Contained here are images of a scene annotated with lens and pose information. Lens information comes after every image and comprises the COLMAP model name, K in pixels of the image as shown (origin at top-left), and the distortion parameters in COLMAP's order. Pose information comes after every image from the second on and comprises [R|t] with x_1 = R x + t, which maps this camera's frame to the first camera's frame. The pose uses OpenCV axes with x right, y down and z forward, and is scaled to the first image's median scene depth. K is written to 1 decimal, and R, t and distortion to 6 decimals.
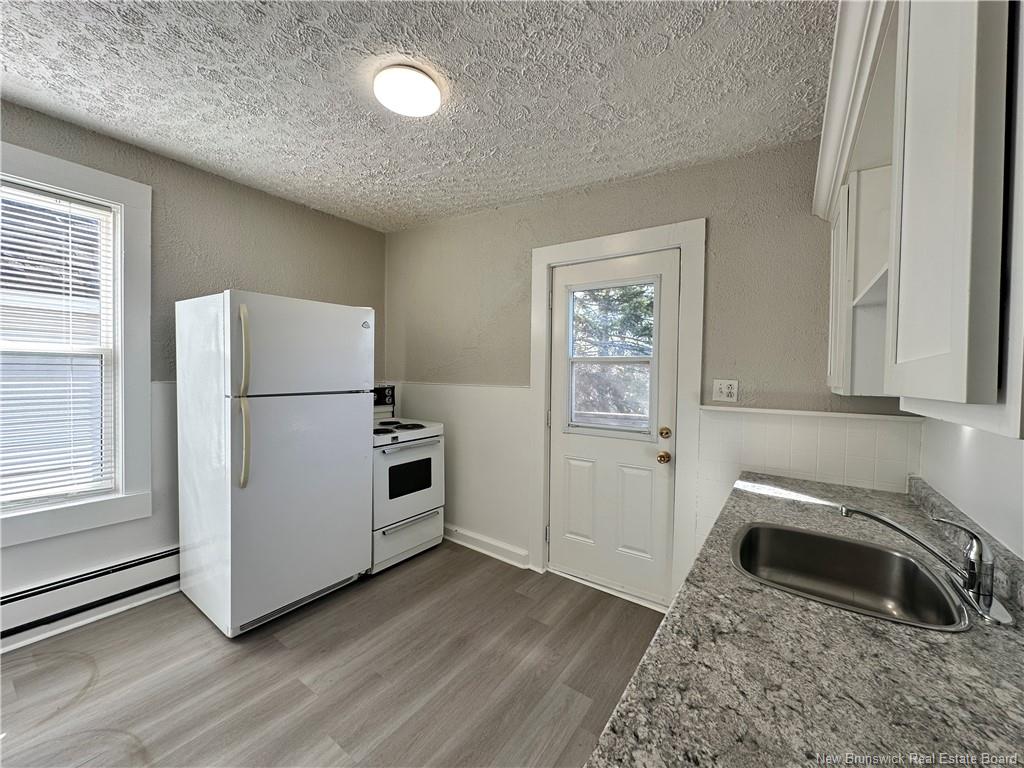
lens RADIAL K [[409.1, 0, 512.0], [0, 409.1, 384.0], [0, 0, 1]] dist [-0.000098, 0.000602]
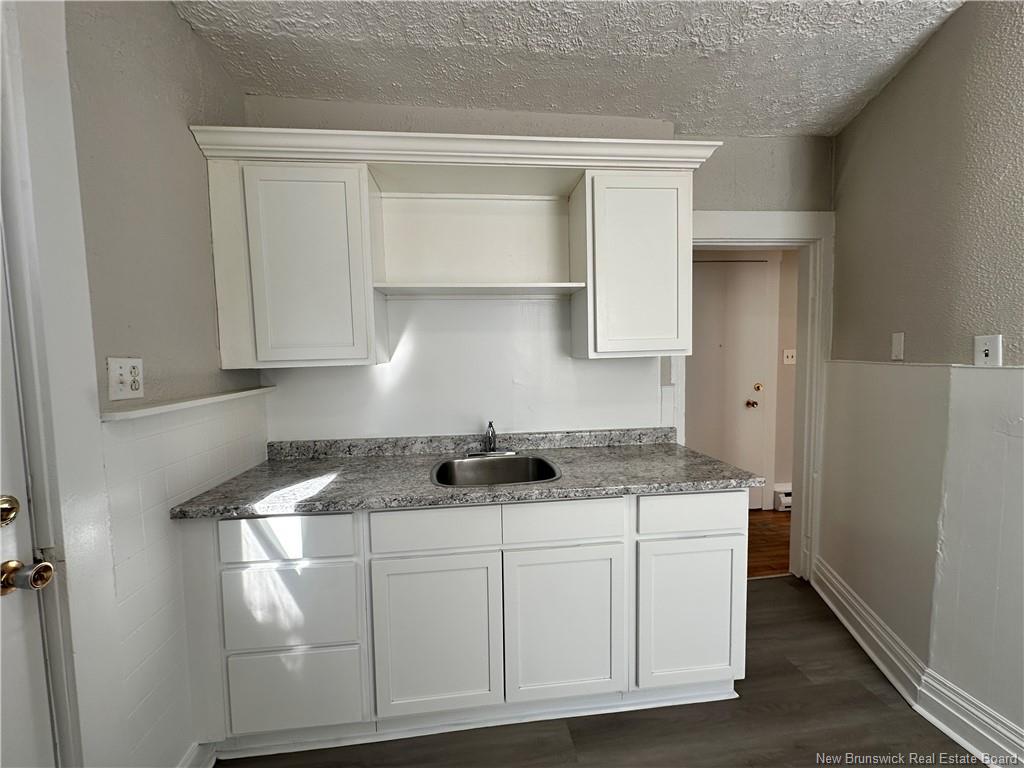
lens RADIAL K [[409.1, 0, 512.0], [0, 409.1, 384.0], [0, 0, 1]] dist [-0.000098, 0.000602]
pose [[-0.663722, -0.056672, 0.745830, -0.186124], [0.029652, 0.994348, 0.101944, -0.015005], [-0.747392, 0.089778, -0.658290, 0.939937]]
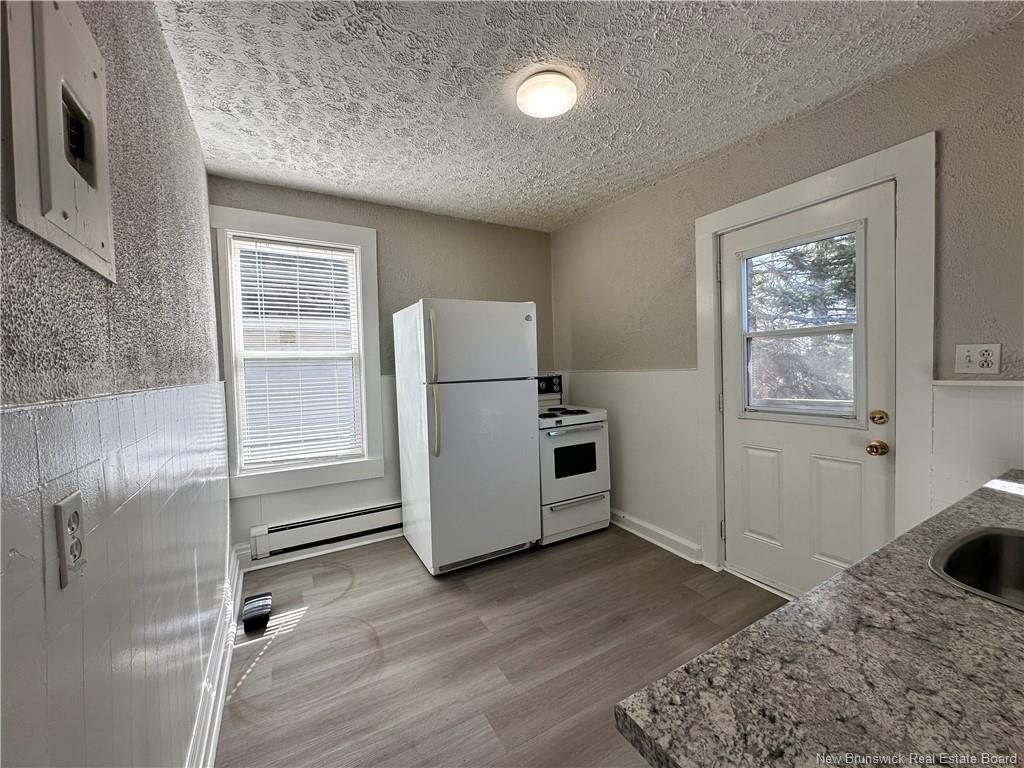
lens RADIAL K [[409.1, 0, 512.0], [0, 409.1, 384.0], [0, 0, 1]] dist [-0.000098, 0.000602]
pose [[0.902811, -0.026823, -0.429199, 0.078673], [0.031462, 0.999498, 0.003715, 0.030954], [0.428884, -0.016858, 0.903202, -0.021261]]
